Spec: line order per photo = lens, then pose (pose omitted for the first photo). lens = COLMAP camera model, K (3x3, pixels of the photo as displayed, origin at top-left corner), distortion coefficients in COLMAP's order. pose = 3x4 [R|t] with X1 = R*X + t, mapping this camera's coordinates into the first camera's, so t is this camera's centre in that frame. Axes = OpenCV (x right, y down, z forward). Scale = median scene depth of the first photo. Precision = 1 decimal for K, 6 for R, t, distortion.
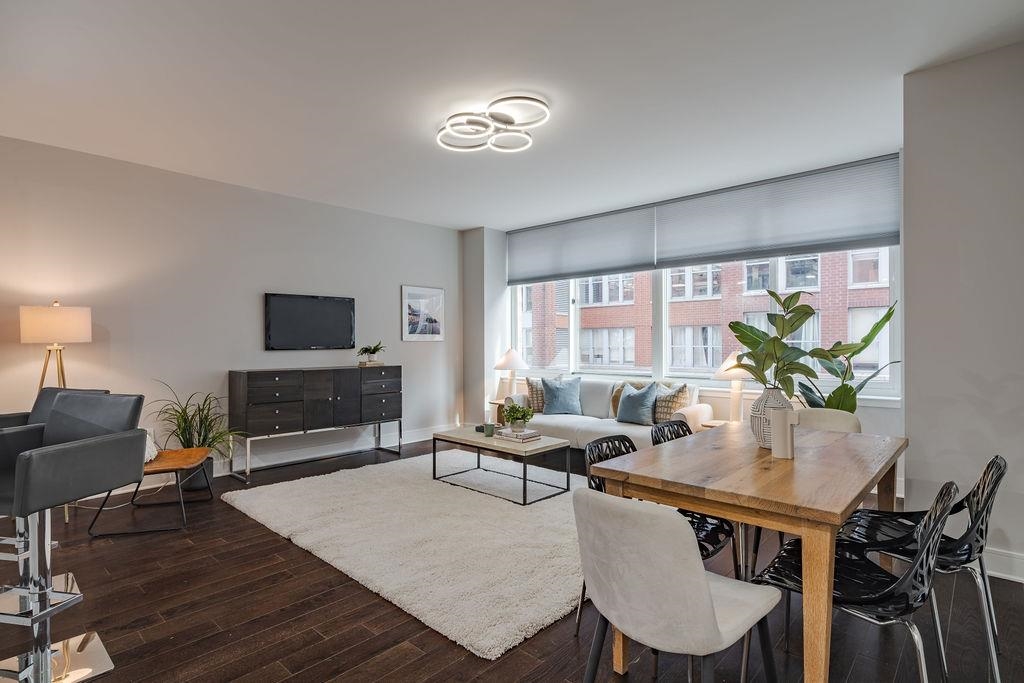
lens RADIAL K [[522.4, 0, 506.0], [0, 522.4, 347.9], [0, 0, 1]] dist [-0.003168, 0.000249]
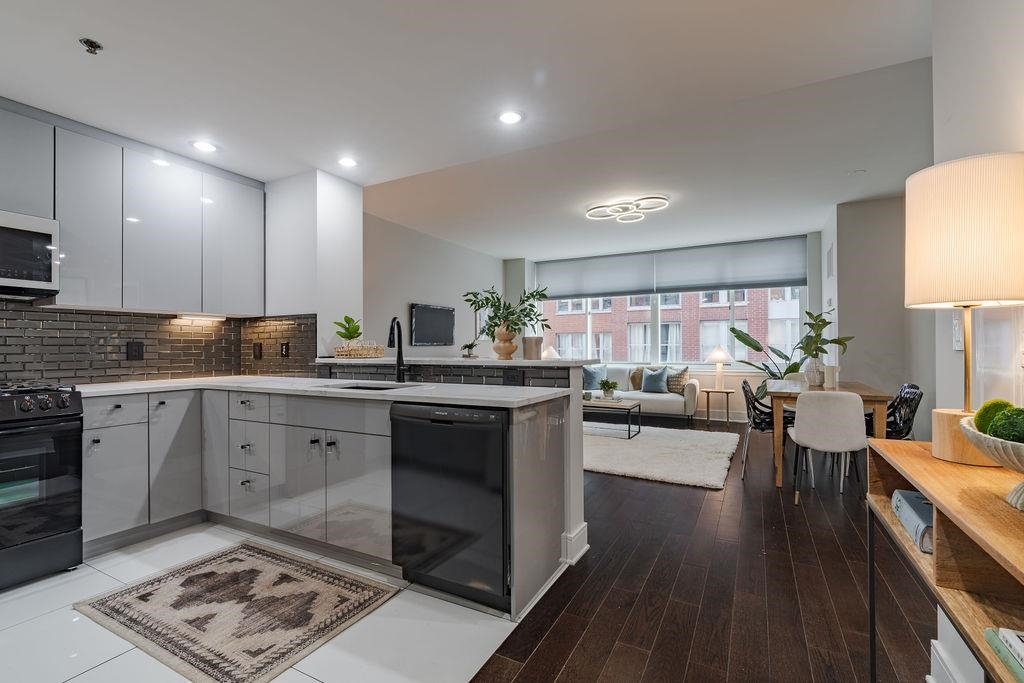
lens RADIAL K [[461.2, 0, 503.1], [0, 461.2, 344.8], [0, 0, 1]] dist [-0.009084, 0.001912]
pose [[0.969704, 0.001937, 0.244277, -0.514885], [0.002251, 0.999855, -0.016863, 0.023313], [-0.244274, 0.016902, 0.969559, -0.219034]]
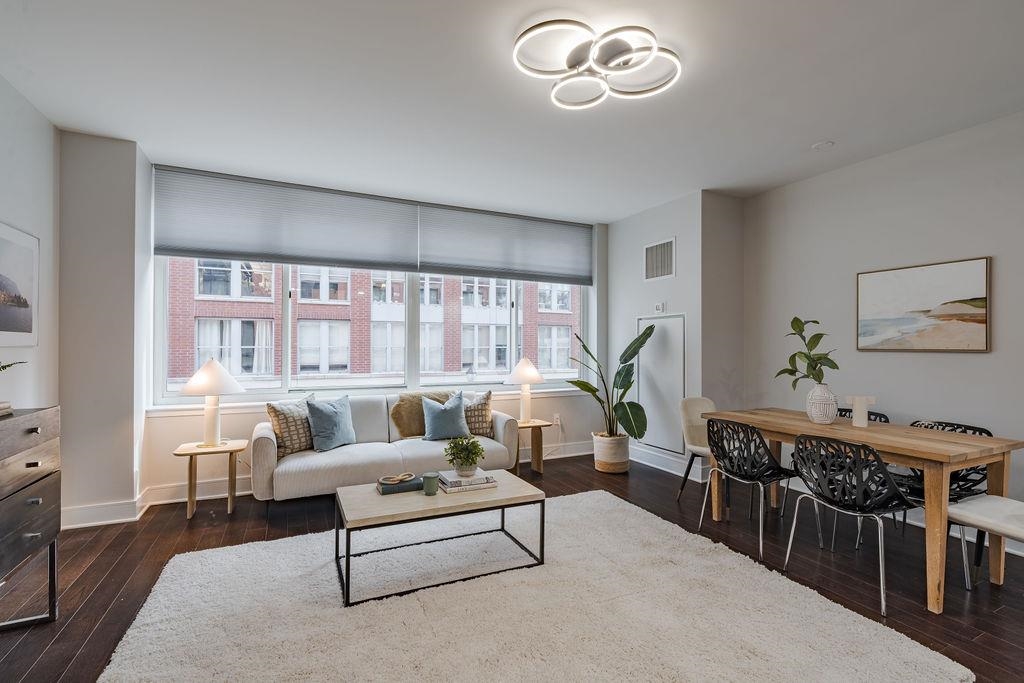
lens RADIAL K [[461.2, 0, 510.7], [0, 461.2, 344.4], [0, 0, 1]] dist [-0.009084, 0.001912]
pose [[0.362794, 0.010016, 0.931816, -0.458503], [0.005500, 0.999902, -0.012889, -0.009941], [-0.931853, 0.009801, 0.362703, 0.589474]]
